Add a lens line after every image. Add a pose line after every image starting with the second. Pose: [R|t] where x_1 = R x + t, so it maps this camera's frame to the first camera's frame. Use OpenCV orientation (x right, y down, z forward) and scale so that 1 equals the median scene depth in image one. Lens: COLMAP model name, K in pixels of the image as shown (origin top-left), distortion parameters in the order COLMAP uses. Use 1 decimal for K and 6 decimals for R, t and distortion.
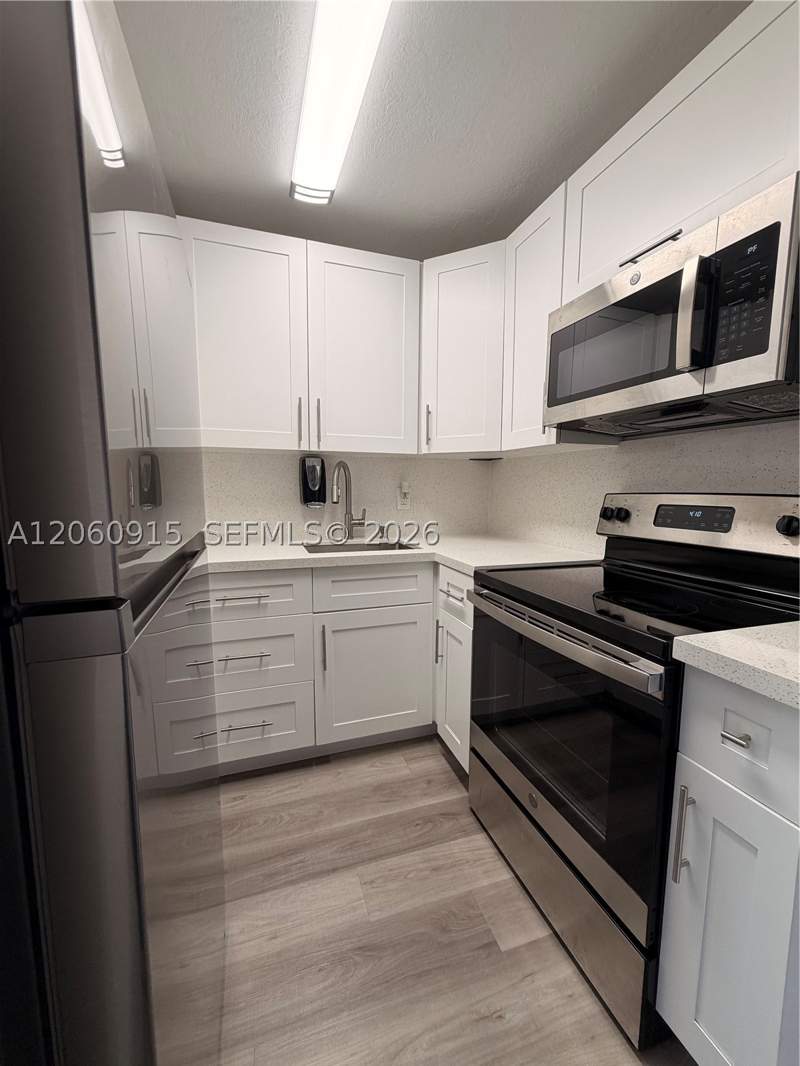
lens RADIAL K [[422.6, 0, 398.9], [0, 422.6, 532.3], [0, 0, 1]] dist [-0.002760, 0.000401]
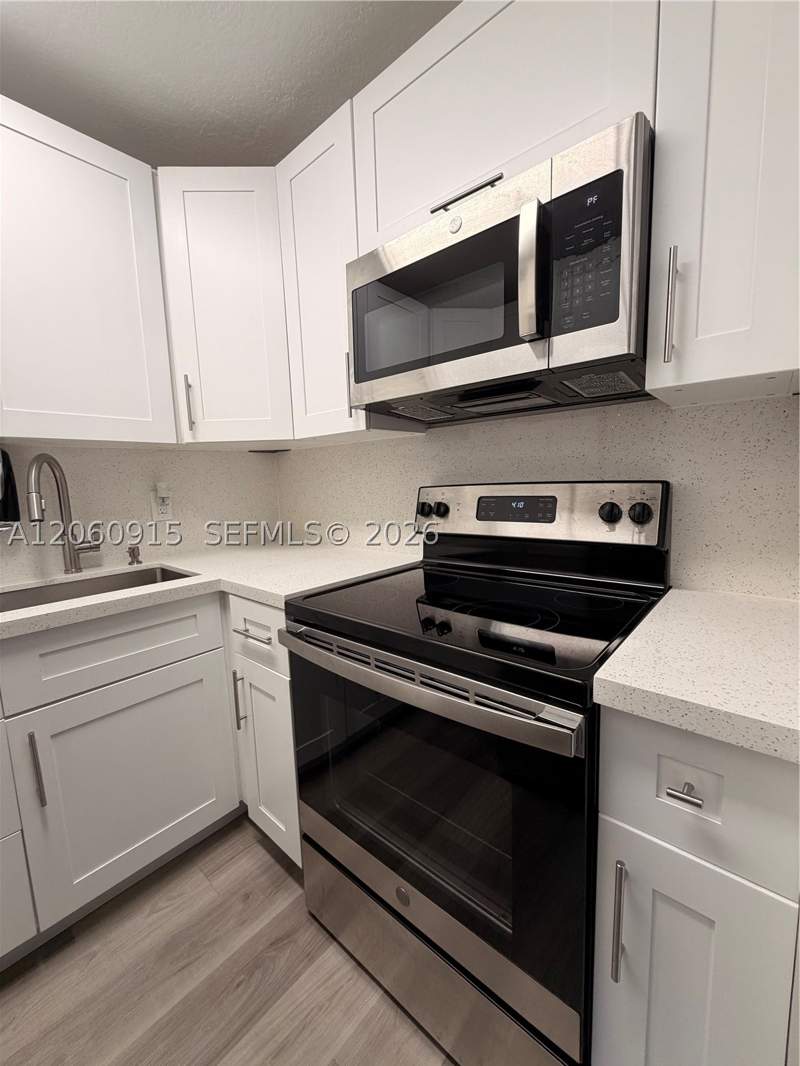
lens RADIAL K [[422.6, 0, 399.7], [0, 422.6, 530.9], [0, 0, 1]] dist [-0.002760, 0.000401]
pose [[0.862840, -0.096207, 0.496237, 0.000412], [0.092598, 0.995191, 0.031934, -0.033296], [-0.496923, 0.018397, 0.867599, 0.258223]]
